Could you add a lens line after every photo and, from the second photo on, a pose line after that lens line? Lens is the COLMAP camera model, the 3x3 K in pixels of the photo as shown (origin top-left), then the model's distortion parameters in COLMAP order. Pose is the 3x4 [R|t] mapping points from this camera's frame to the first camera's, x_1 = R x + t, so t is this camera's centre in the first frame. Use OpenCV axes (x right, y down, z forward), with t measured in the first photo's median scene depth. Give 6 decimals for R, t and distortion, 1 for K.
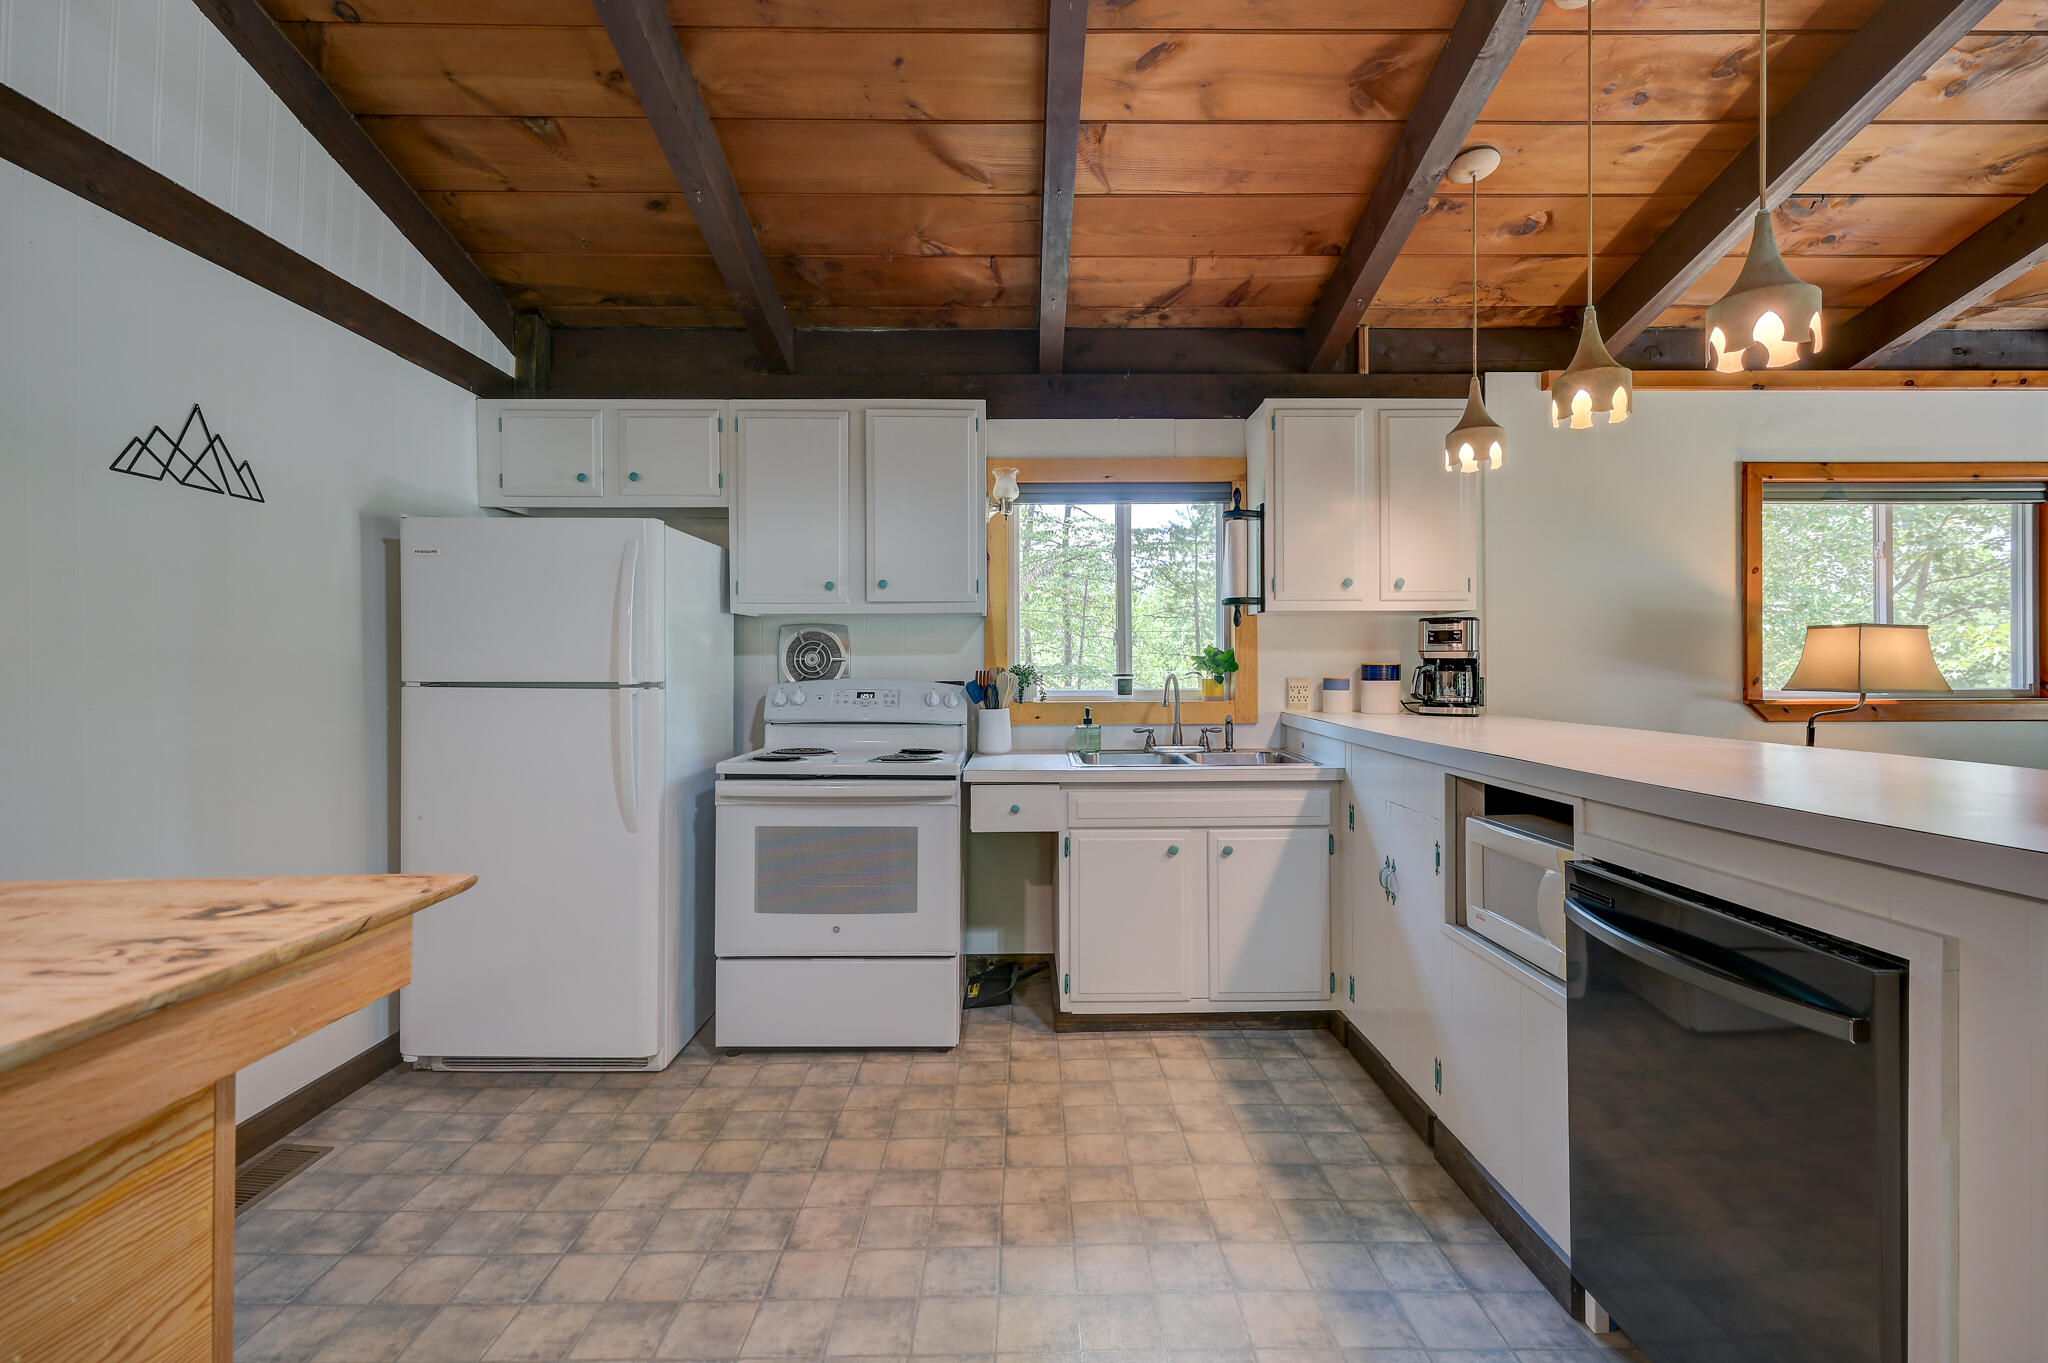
lens RADIAL K [[928.9, 0, 1030.7], [0, 928.9, 668.3], [0, 0, 1]] dist [0.004125, 0.000696]
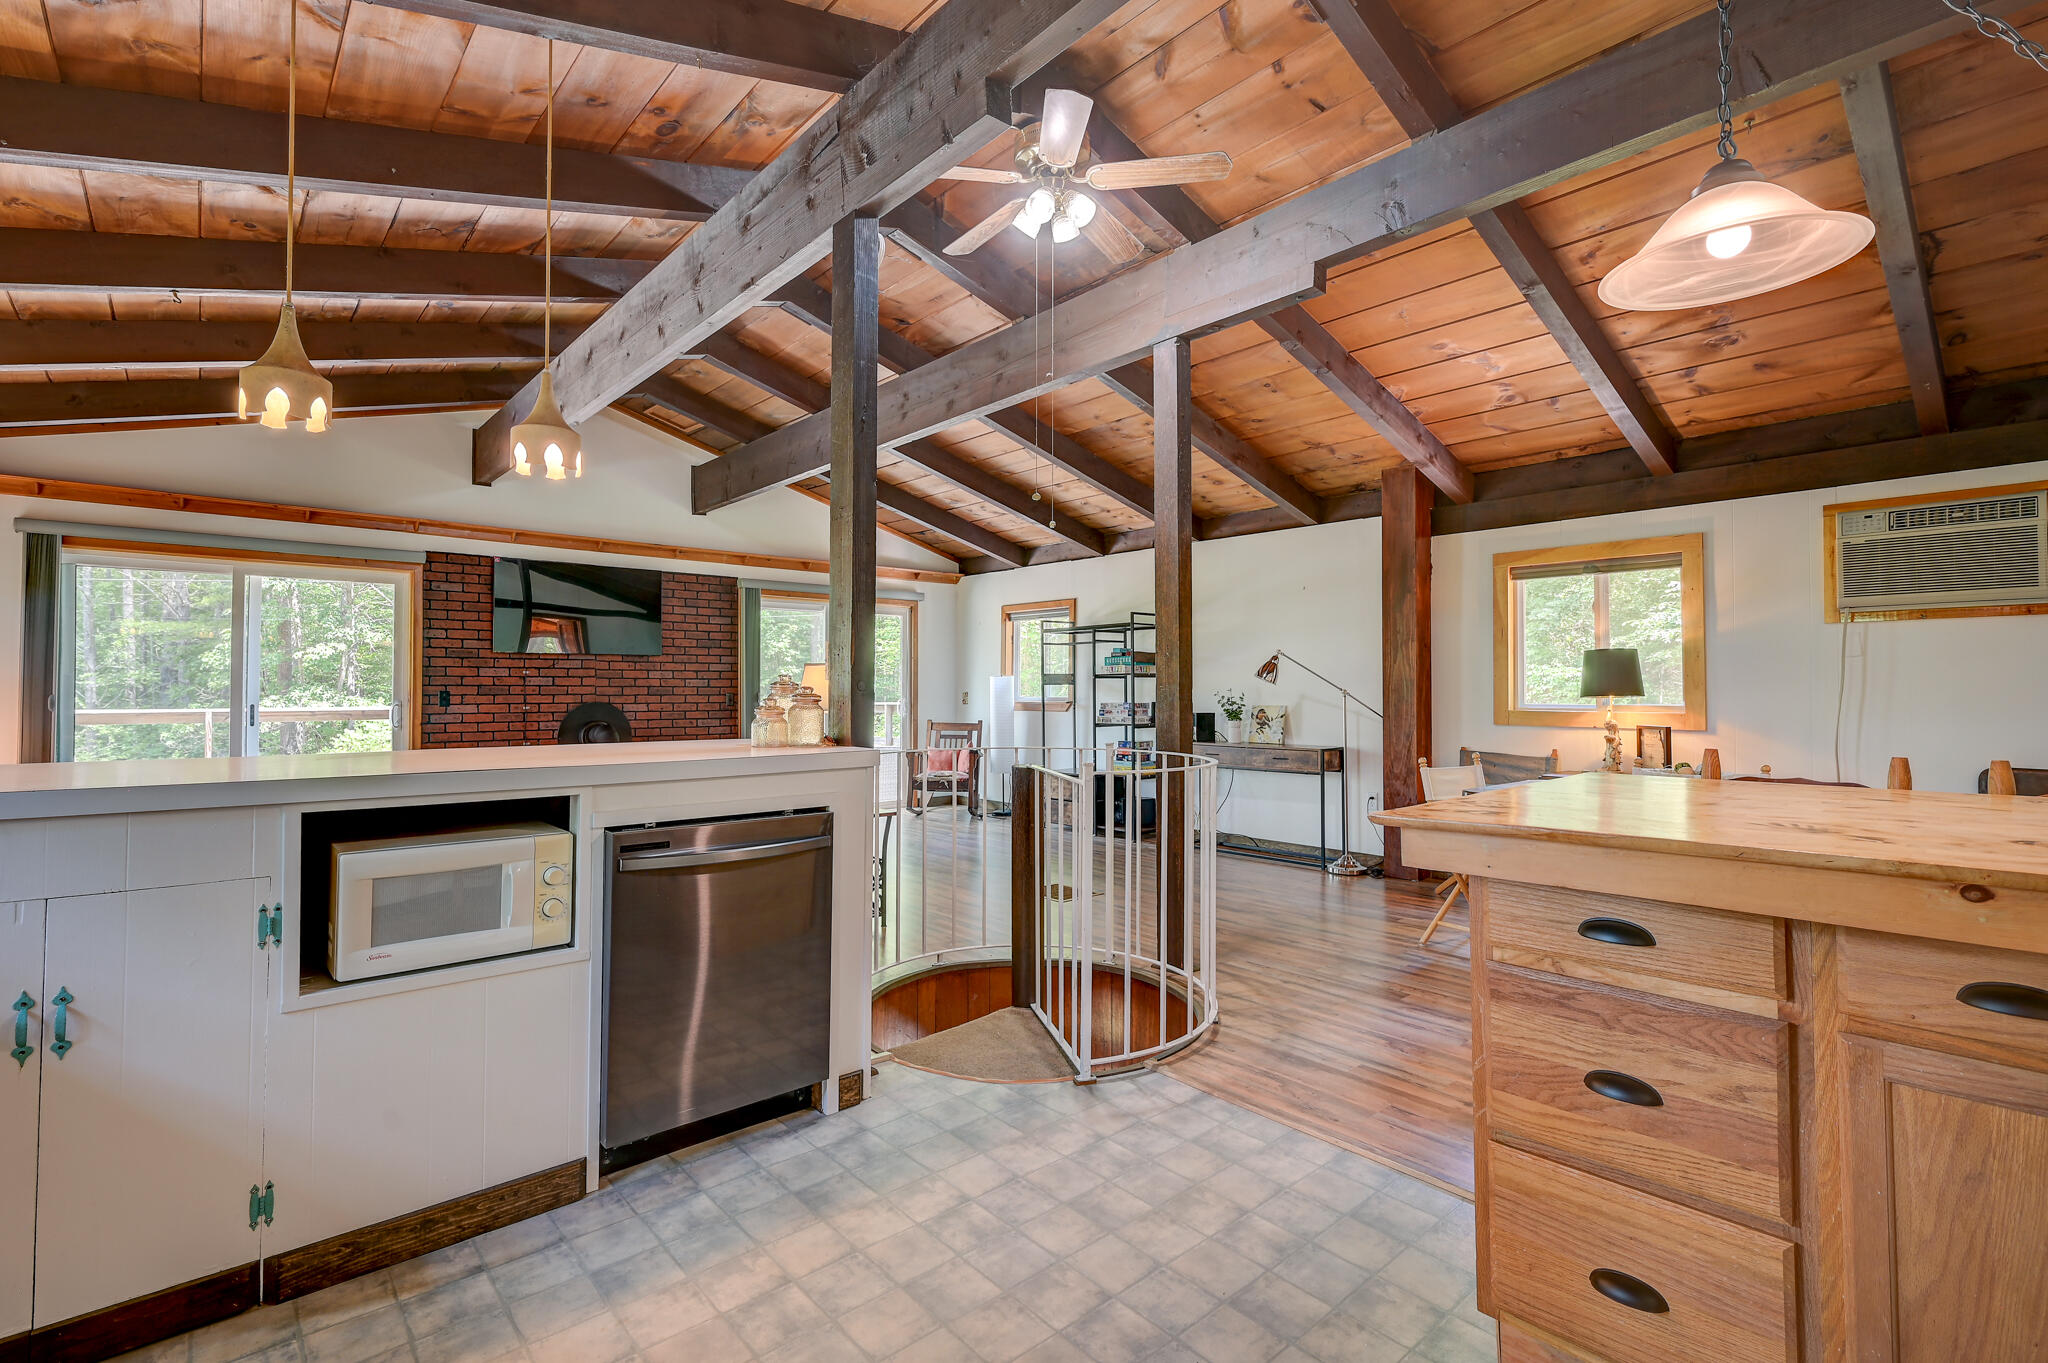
lens RADIAL K [[928.4, 0, 1034.6], [0, 928.4, 669.7], [0, 0, 1]] dist [-0.000945, 0.000253]
pose [[-0.664480, 0.018090, 0.747087, -0.410434], [-0.000743, 0.999691, -0.024867, 0.004320], [-0.747305, -0.017078, -0.664261, 0.728016]]
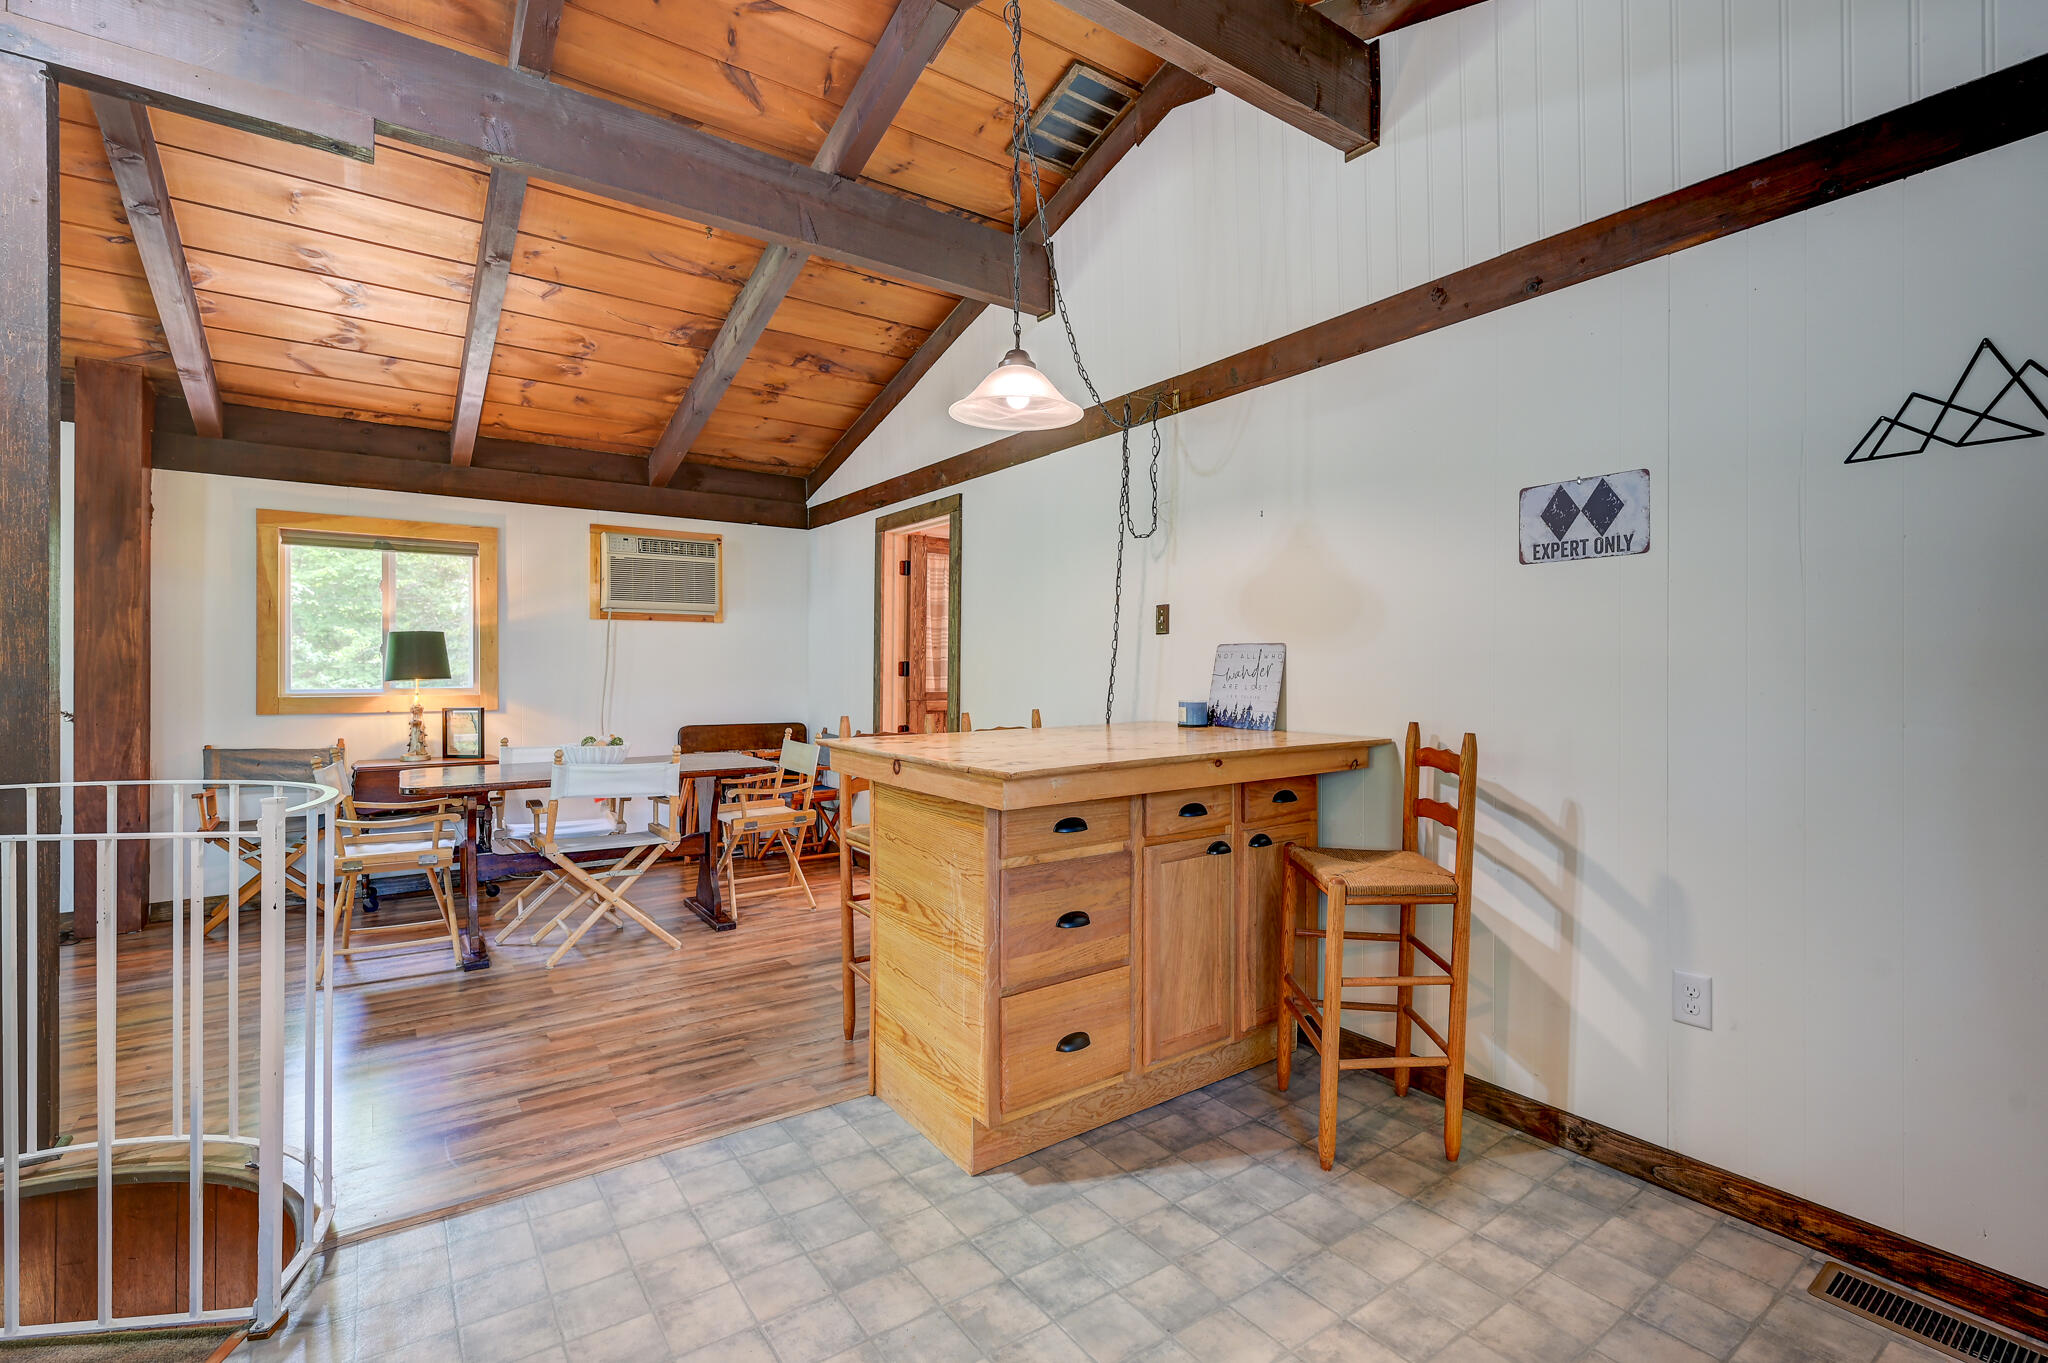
lens RADIAL K [[913.4, 0, 1027.6], [0, 913.4, 669.4], [0, 0, 1]] dist [0.002171, 0.001032]
pose [[-0.817828, 0.002503, -0.575458, 0.153602], [0.003947, 0.999991, -0.001261, -0.000932], [0.575449, -0.003303, -0.817831, 0.779762]]
